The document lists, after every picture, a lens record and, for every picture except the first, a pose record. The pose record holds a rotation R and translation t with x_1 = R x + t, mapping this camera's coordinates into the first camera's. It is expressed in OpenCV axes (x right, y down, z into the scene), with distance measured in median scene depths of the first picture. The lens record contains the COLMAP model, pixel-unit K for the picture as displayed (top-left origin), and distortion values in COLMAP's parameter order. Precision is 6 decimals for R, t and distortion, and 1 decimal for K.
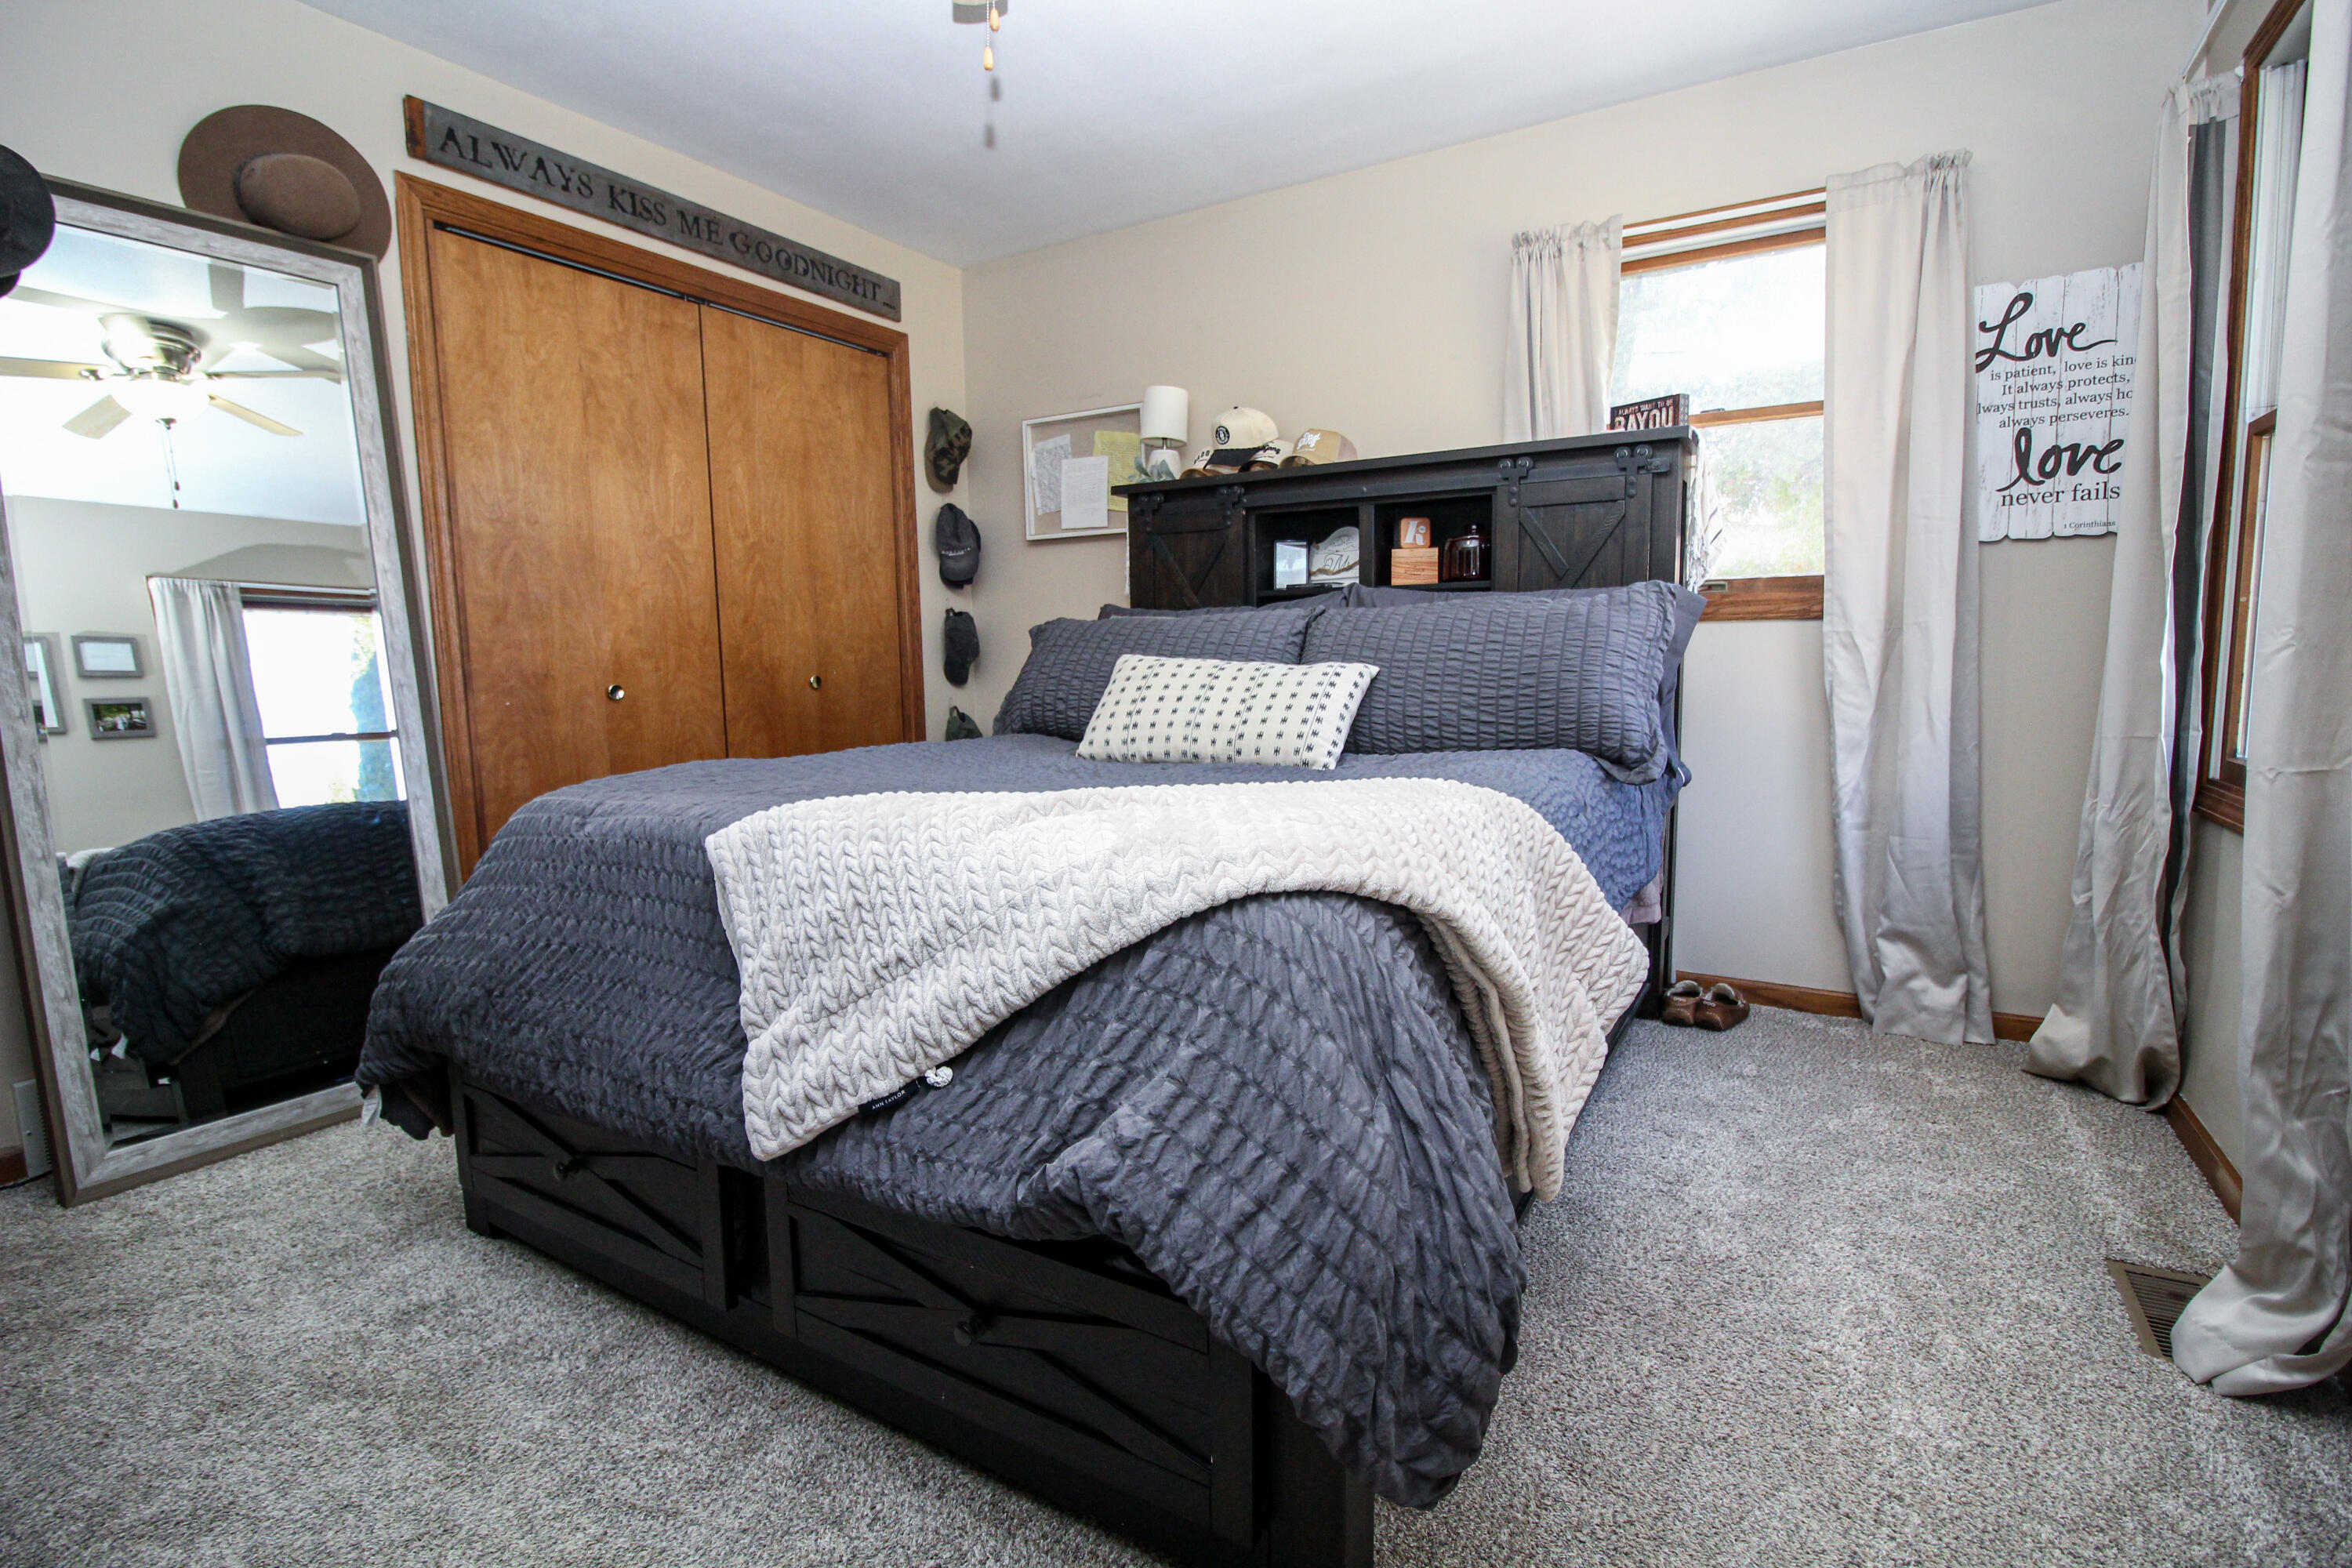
lens RADIAL K [[1093.8, 0, 1182.9], [0, 1093.8, 777.9], [0, 0, 1]] dist [0.002145, -0.014466]
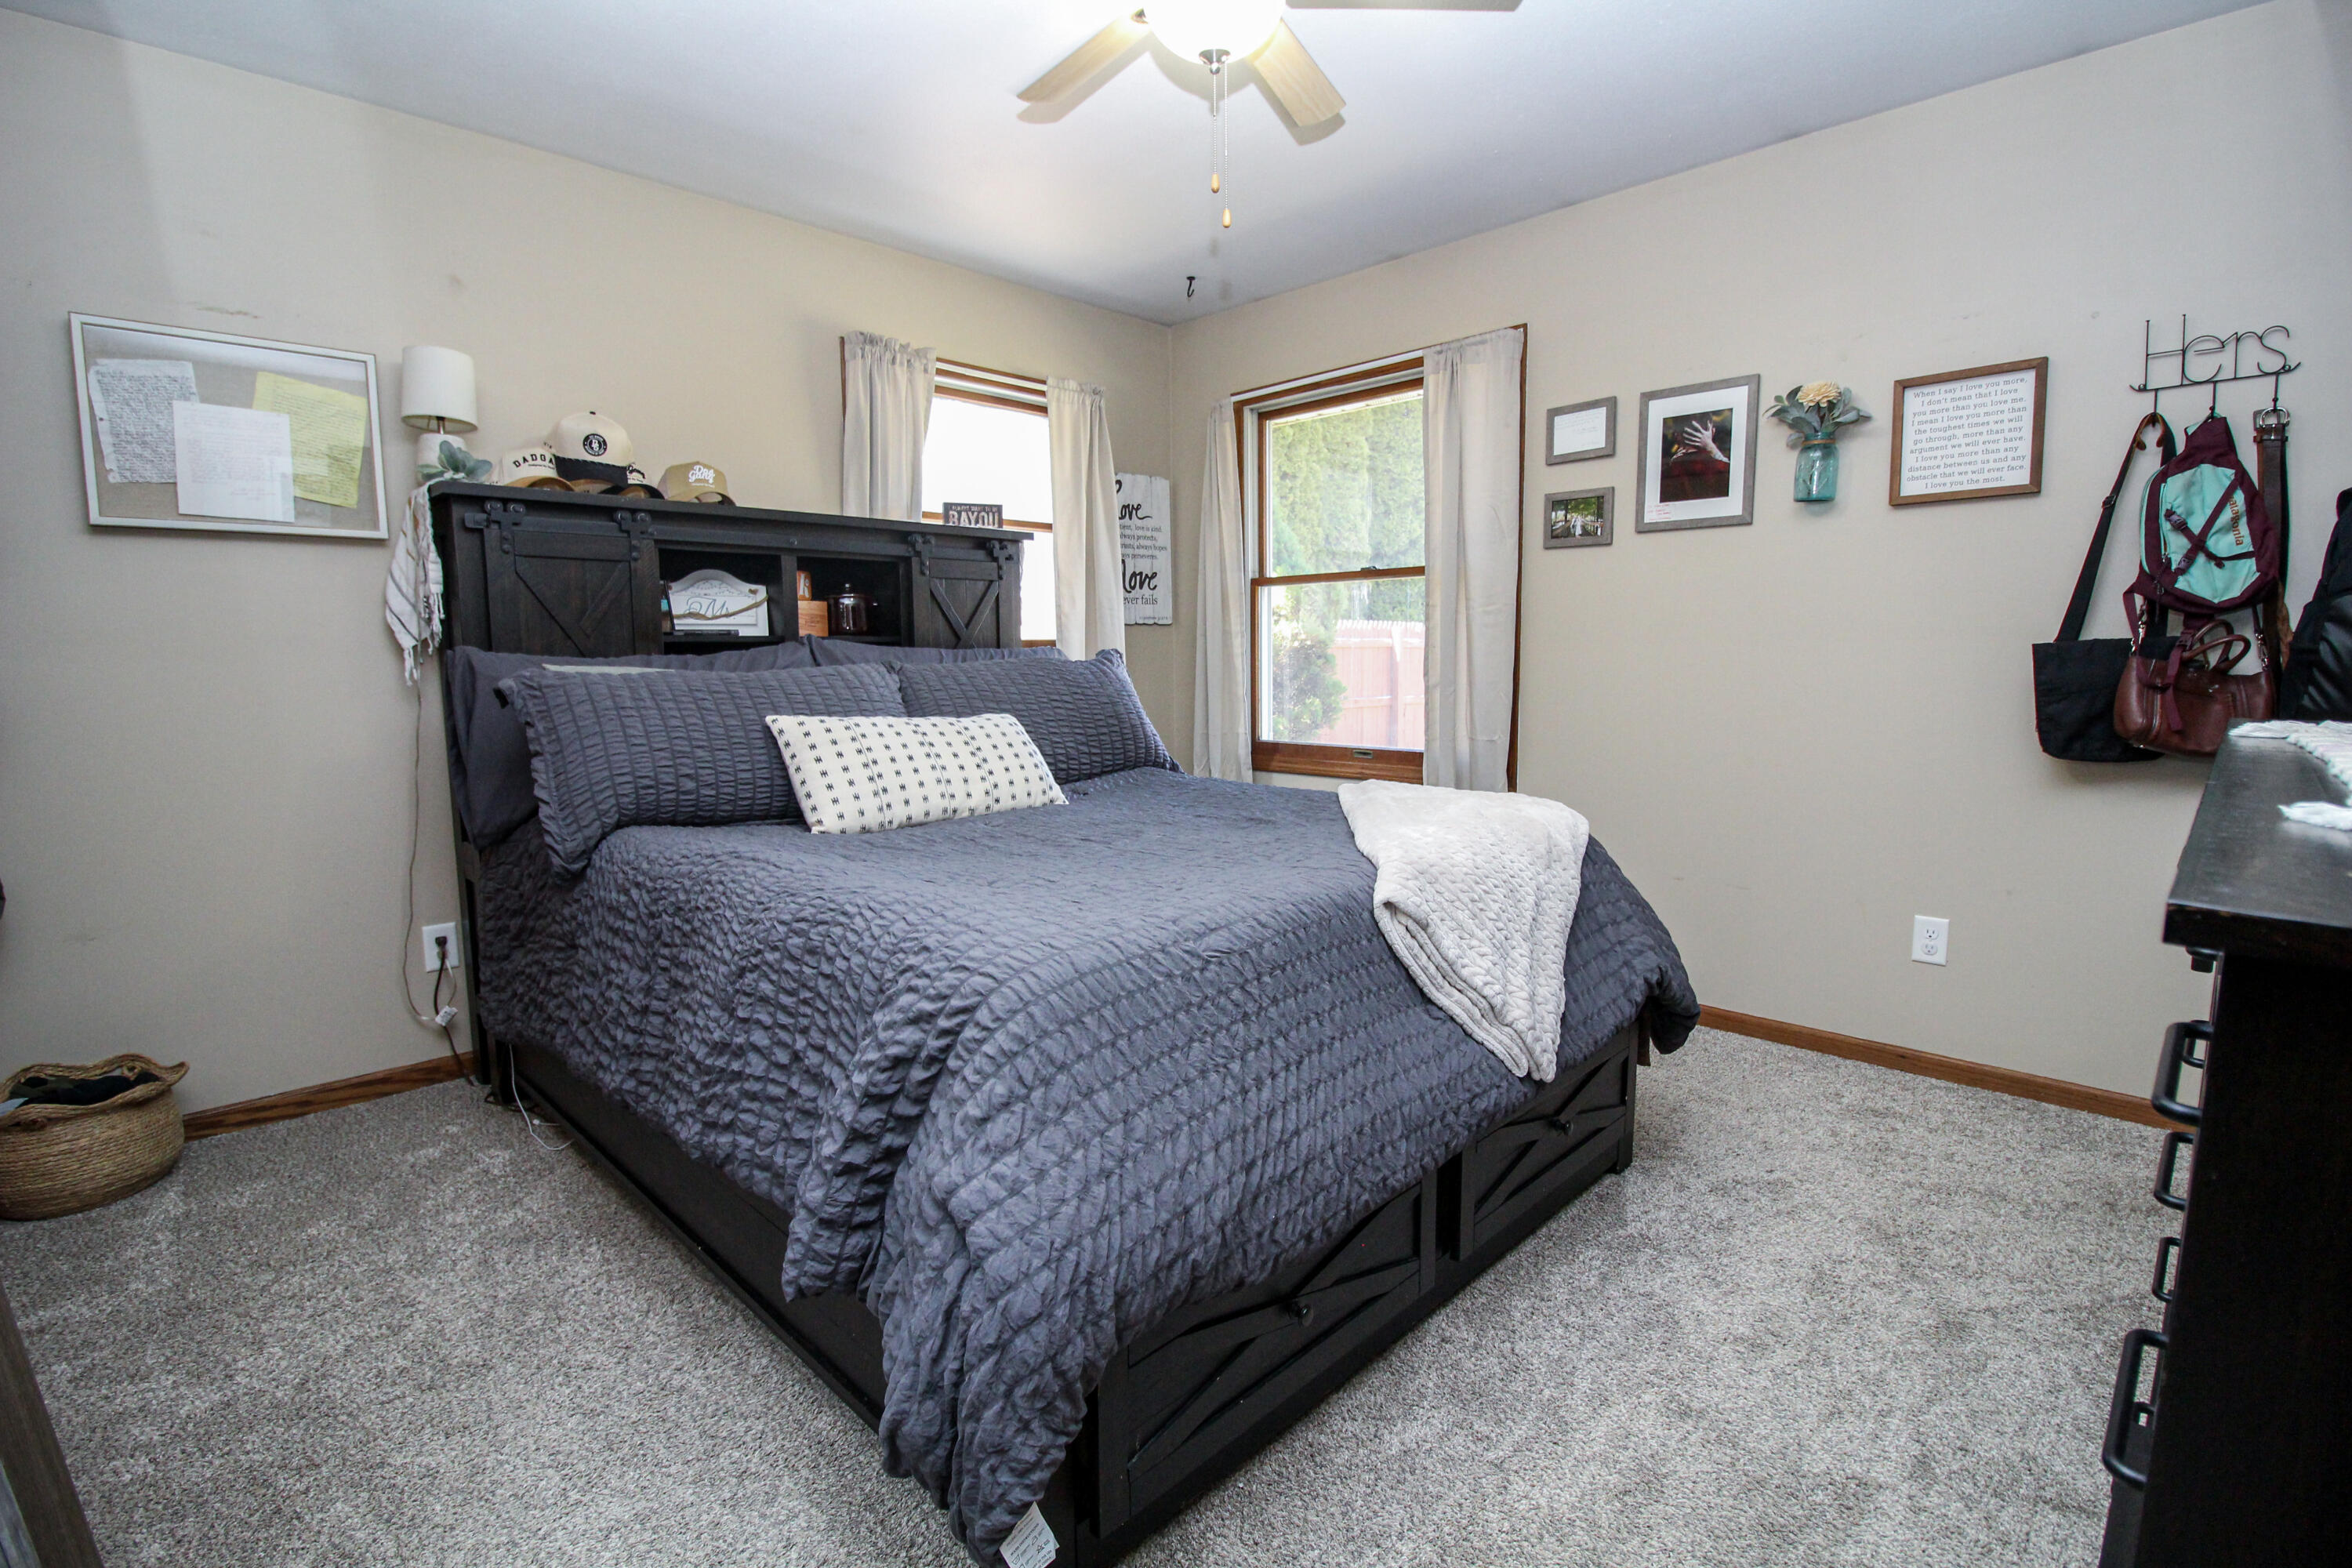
lens RADIAL K [[1093.8, 0, 1182.9], [0, 1093.8, 777.9], [0, 0, 1]] dist [0.002145, -0.014466]
pose [[0.244023, -0.097072, 0.964899, -0.825902], [0.121861, 0.990160, 0.068795, -0.085856], [-0.962083, 0.100796, 0.253451, 0.486541]]
